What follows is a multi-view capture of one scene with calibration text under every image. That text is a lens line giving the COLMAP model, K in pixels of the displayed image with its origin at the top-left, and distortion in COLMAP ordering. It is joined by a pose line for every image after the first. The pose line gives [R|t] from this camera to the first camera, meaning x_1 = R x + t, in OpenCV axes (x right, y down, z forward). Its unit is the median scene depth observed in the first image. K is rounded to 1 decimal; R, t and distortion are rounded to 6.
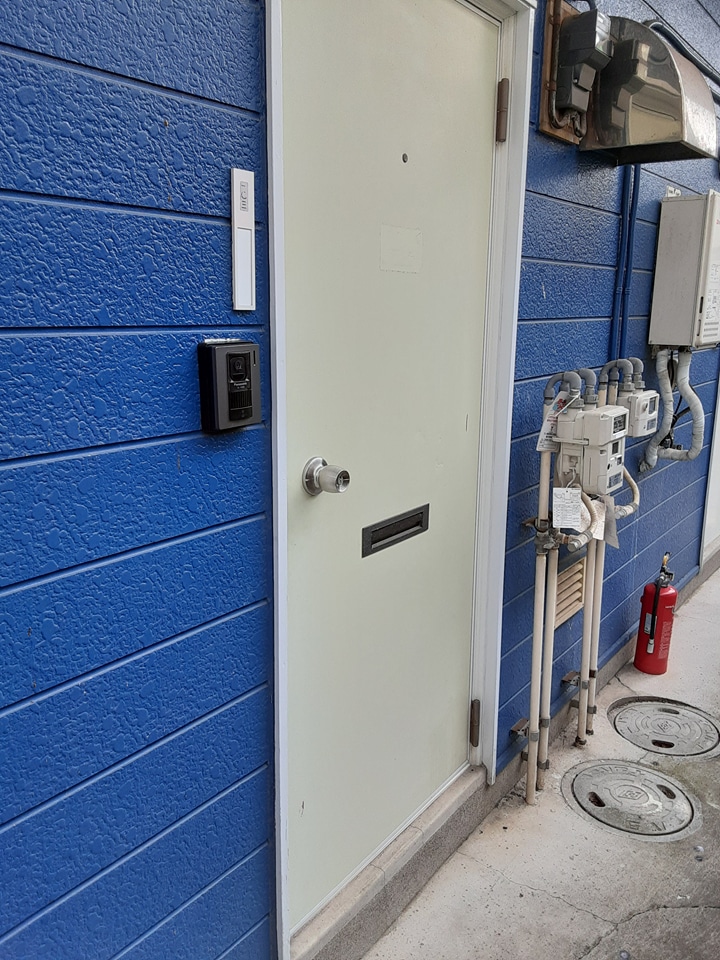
lens RADIAL K [[778.4, 0, 359.4], [0, 778.4, 467.1], [0, 0, 1]] dist [0.124443, -0.175538]
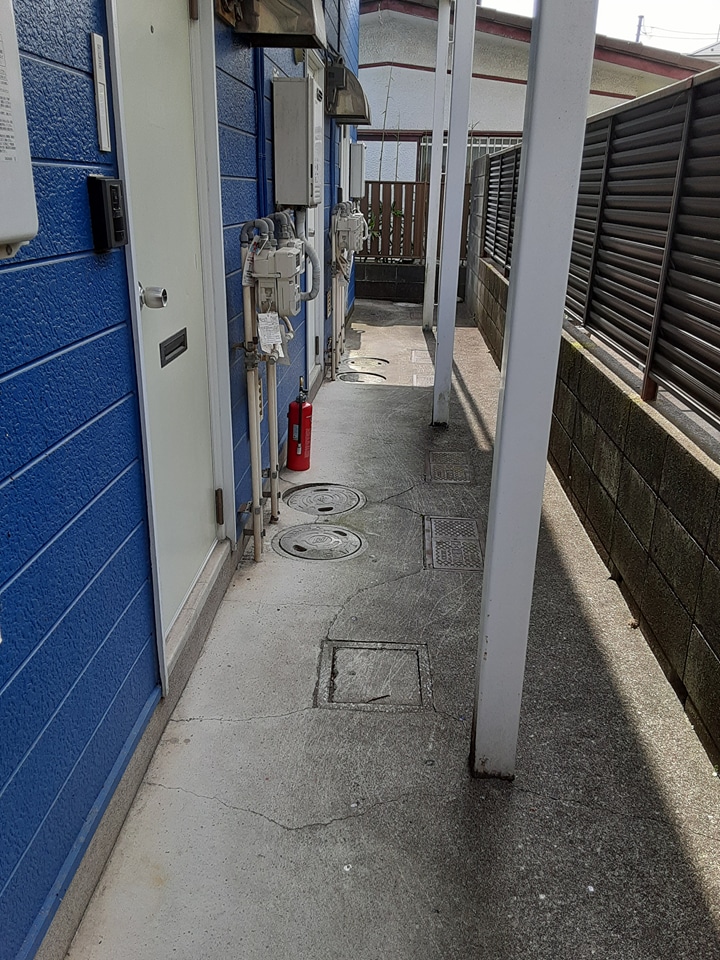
lens RADIAL K [[778.4, 0, 359.4], [0, 778.4, 467.1], [0, 0, 1]] dist [0.124443, -0.175538]
pose [[0.836454, -0.179863, 0.517681, -0.310001], [0.105888, 0.979851, 0.169349, 0.069127], [-0.537710, -0.086836, 0.838646, -0.185717]]
